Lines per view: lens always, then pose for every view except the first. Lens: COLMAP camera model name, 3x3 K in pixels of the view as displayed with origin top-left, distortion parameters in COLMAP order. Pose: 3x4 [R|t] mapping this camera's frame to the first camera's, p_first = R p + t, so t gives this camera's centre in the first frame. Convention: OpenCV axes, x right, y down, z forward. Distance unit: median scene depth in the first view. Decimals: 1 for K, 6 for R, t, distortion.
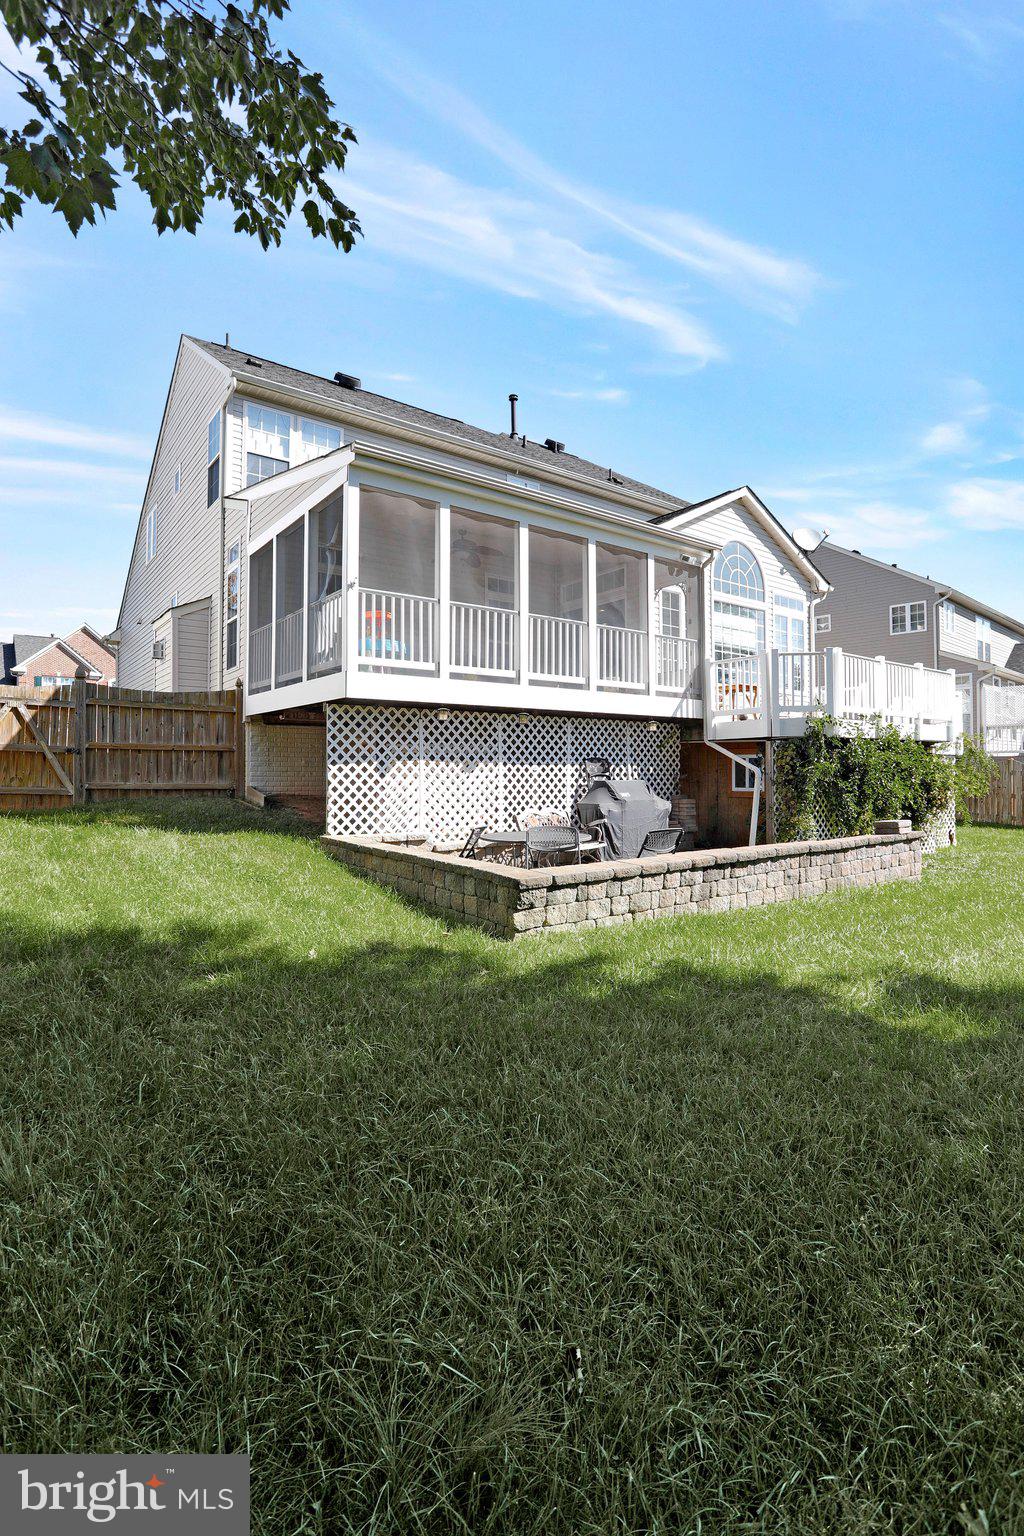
lens RADIAL K [[766.4, 0, 542.4], [0, 766.4, 758.8], [0, 0, 1]] dist [-0.062754, 0.026032]
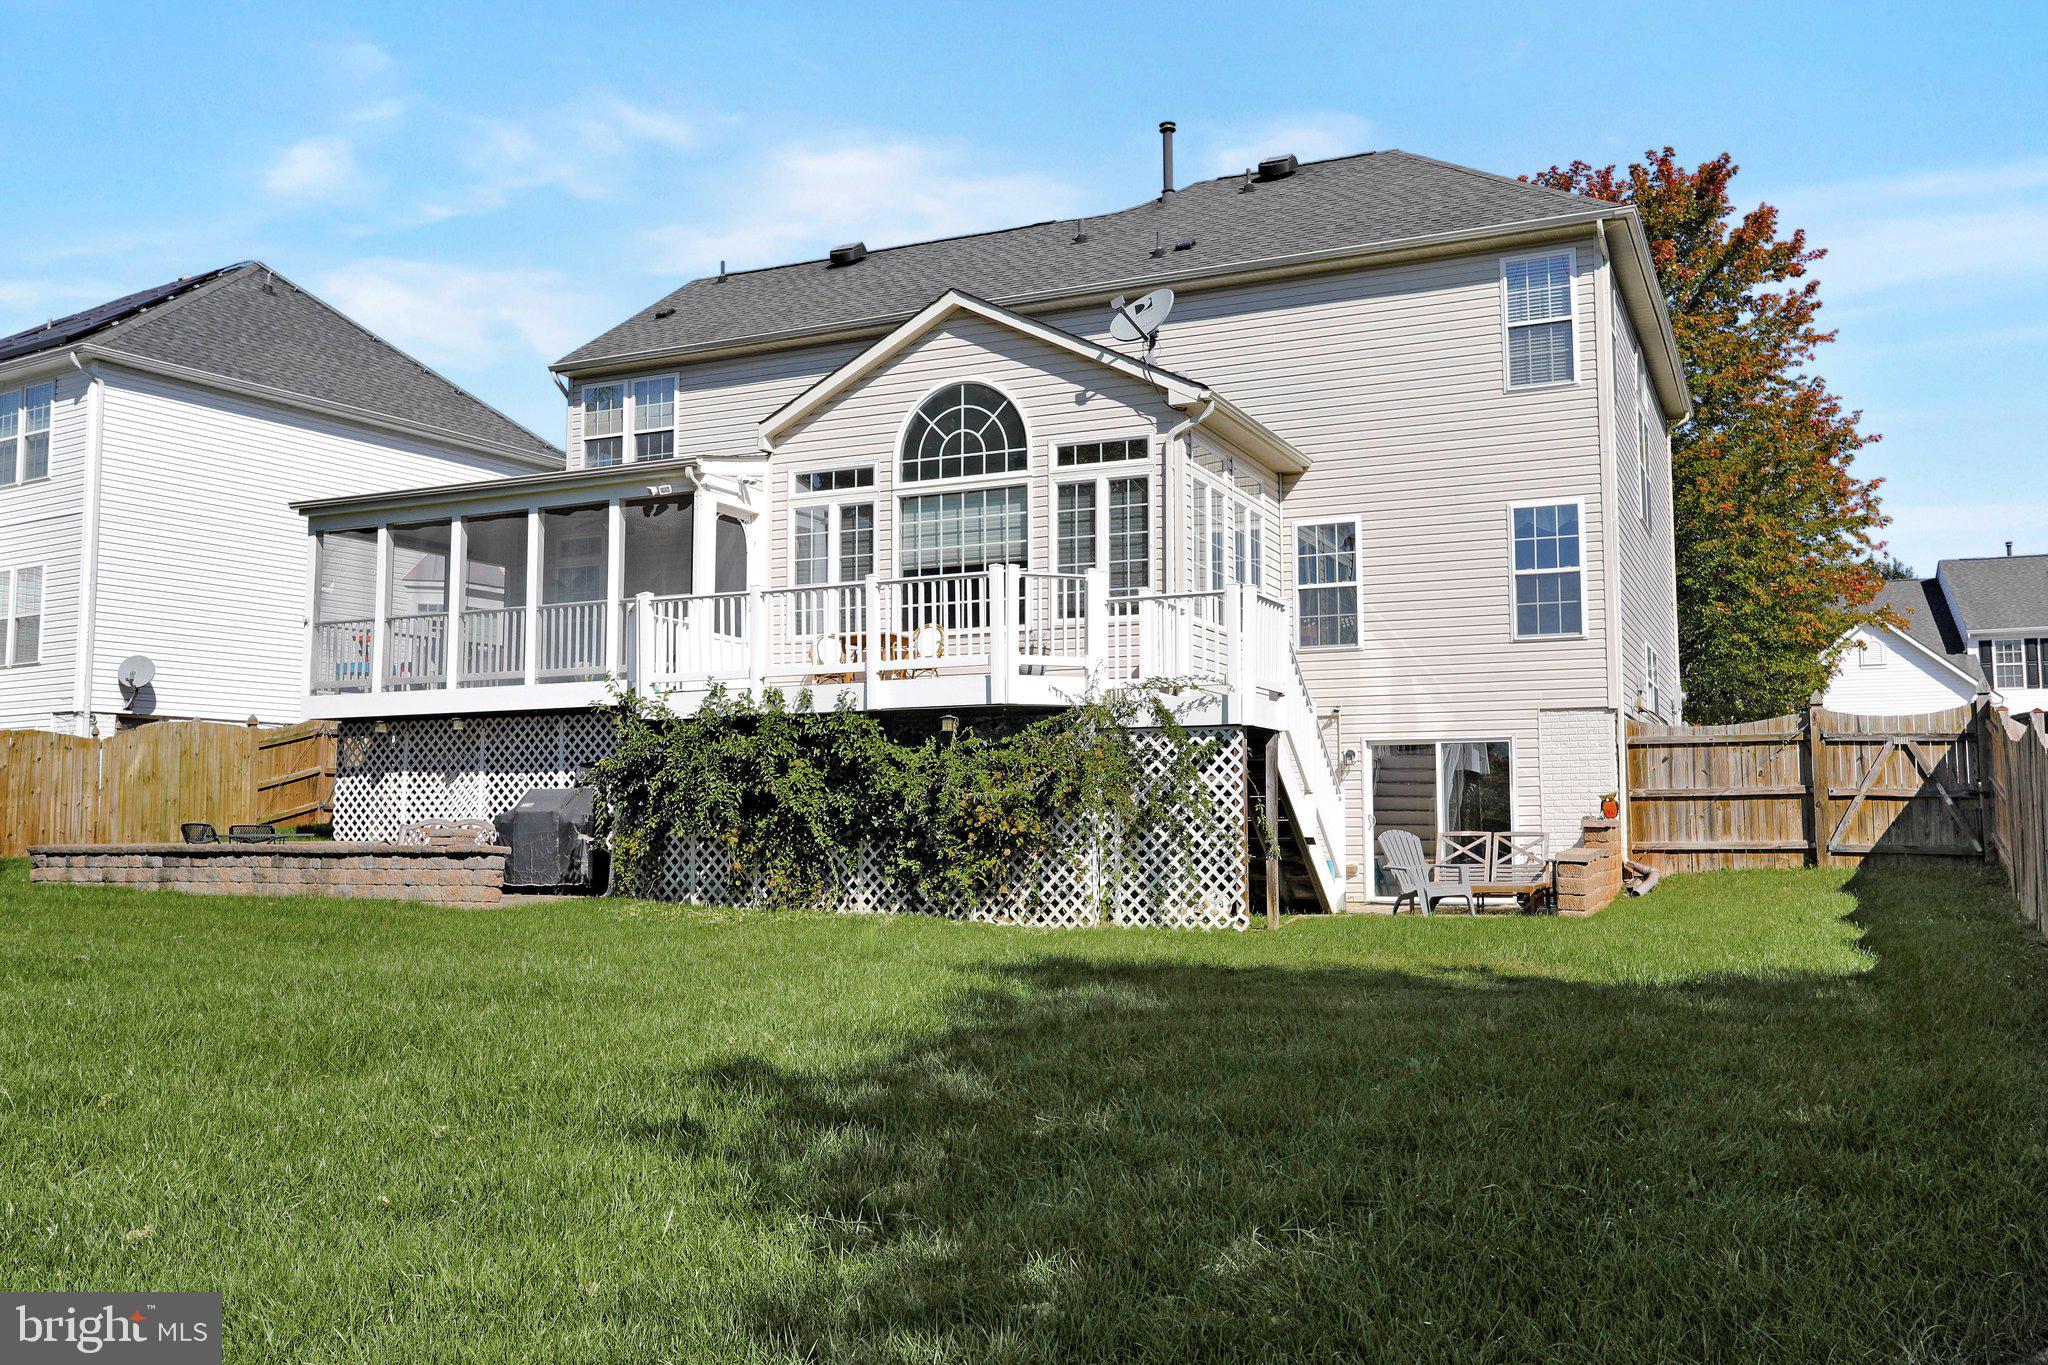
lens RADIAL K [[1772.8, 0, 1010.4], [0, 1772.8, 676.2], [0, 0, 1]] dist [-0.009587, 0.050401]
pose [[0.432183, -0.078049, -0.898402, 2.132856], [0.017403, 0.996784, -0.078224, 0.068198], [0.901618, 0.018172, 0.432152, 0.641766]]
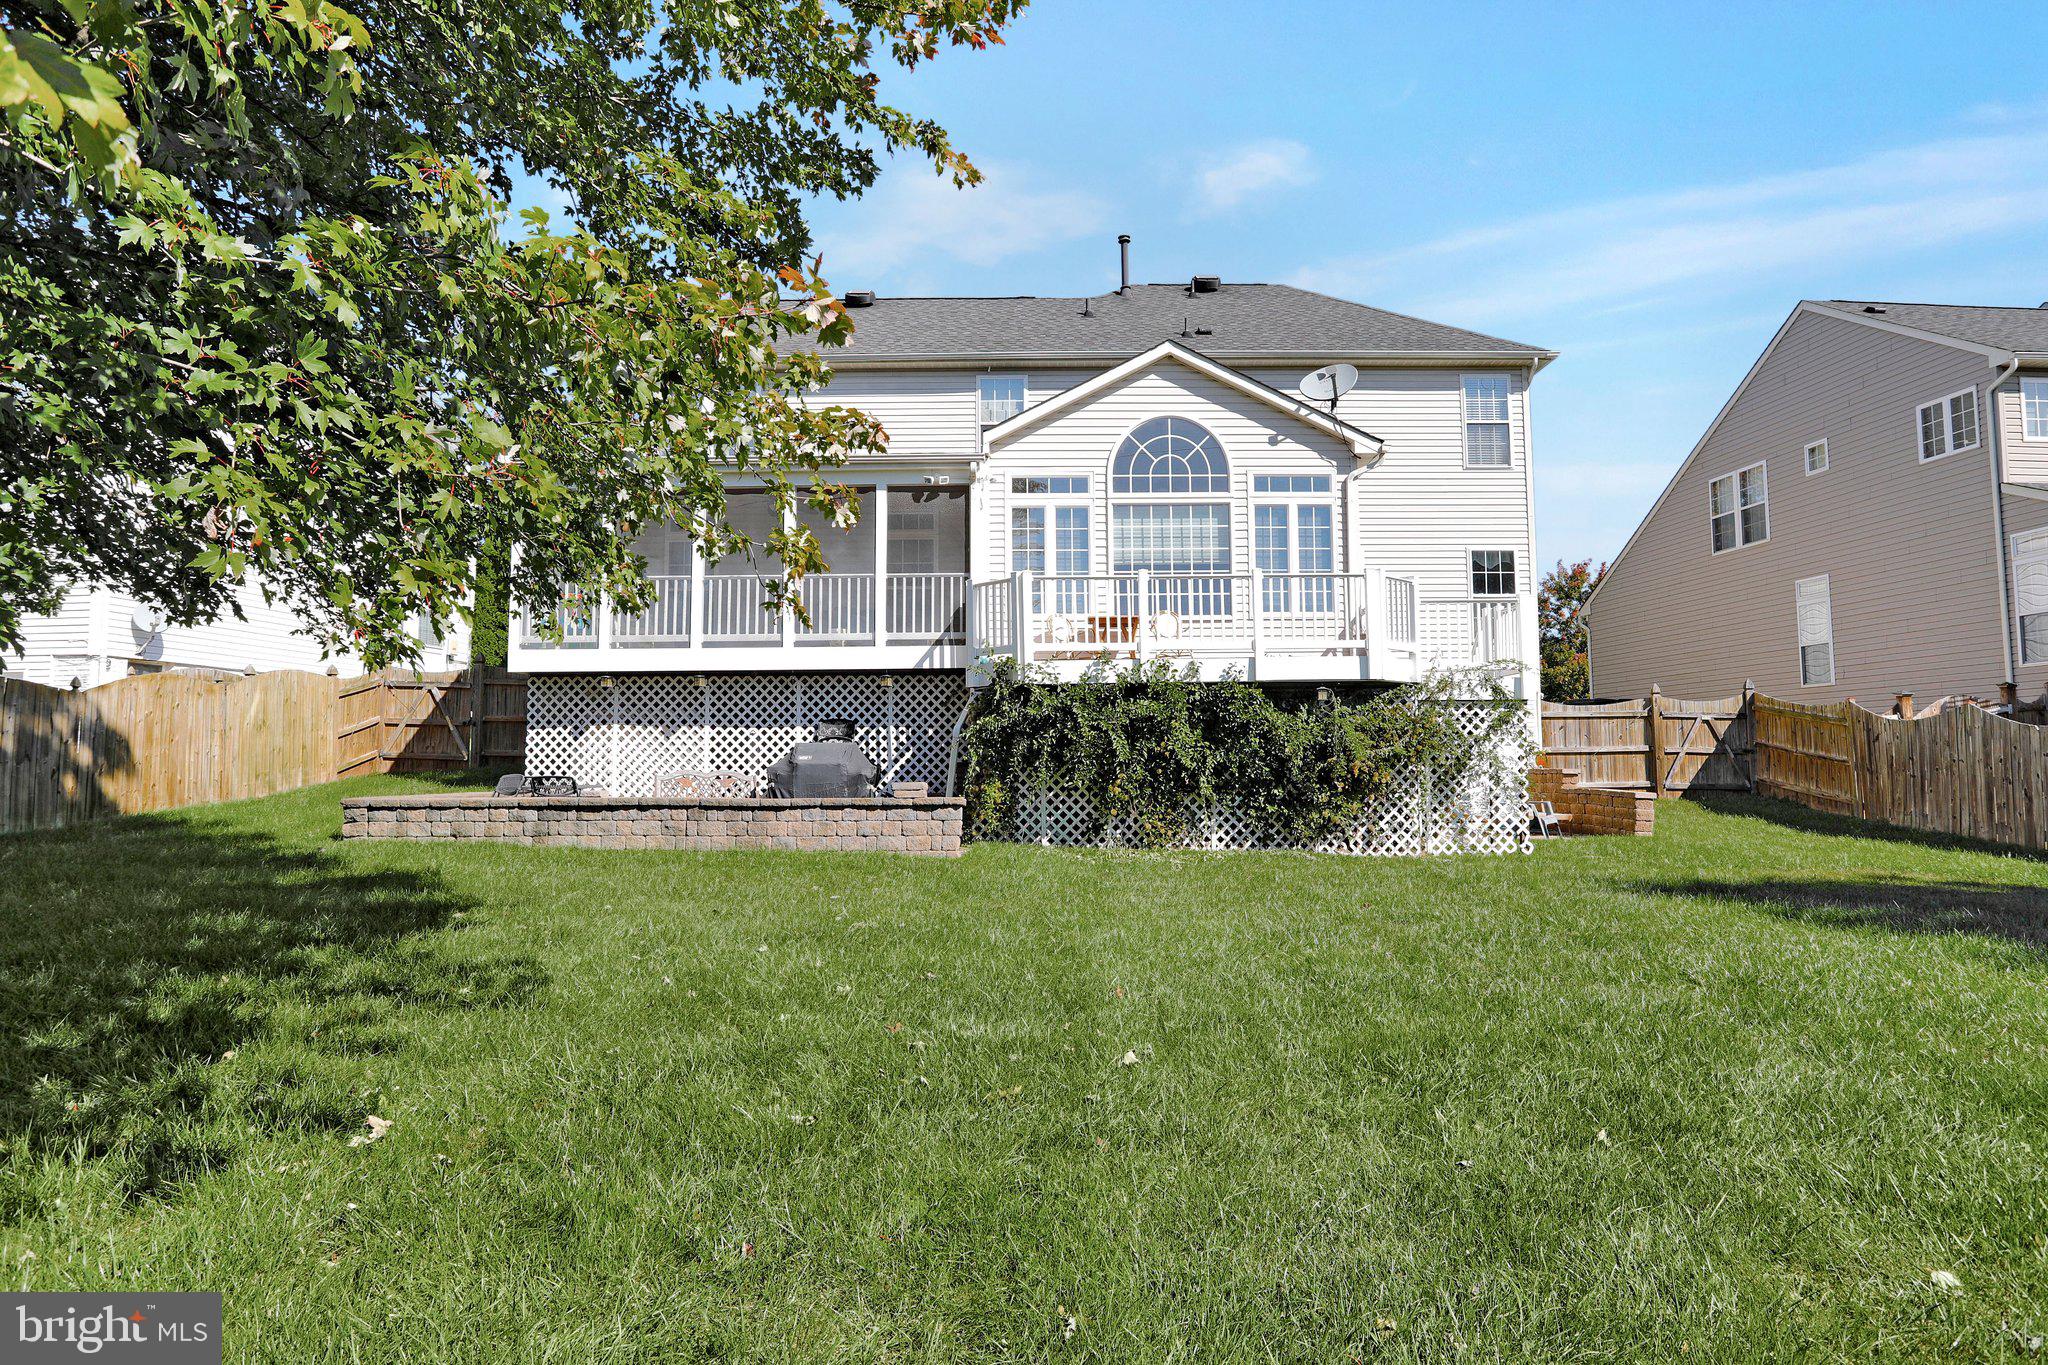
lens RADIAL K [[1273.1, 0, 1041.1], [0, 1273.1, 679.0], [0, 0, 1]] dist [-0.052156, 0.003851]
pose [[0.777749, -0.046148, -0.626879, 1.306663], [0.014542, 0.998355, -0.055453, 0.041811], [0.628407, 0.034012, 0.777141, -0.011175]]
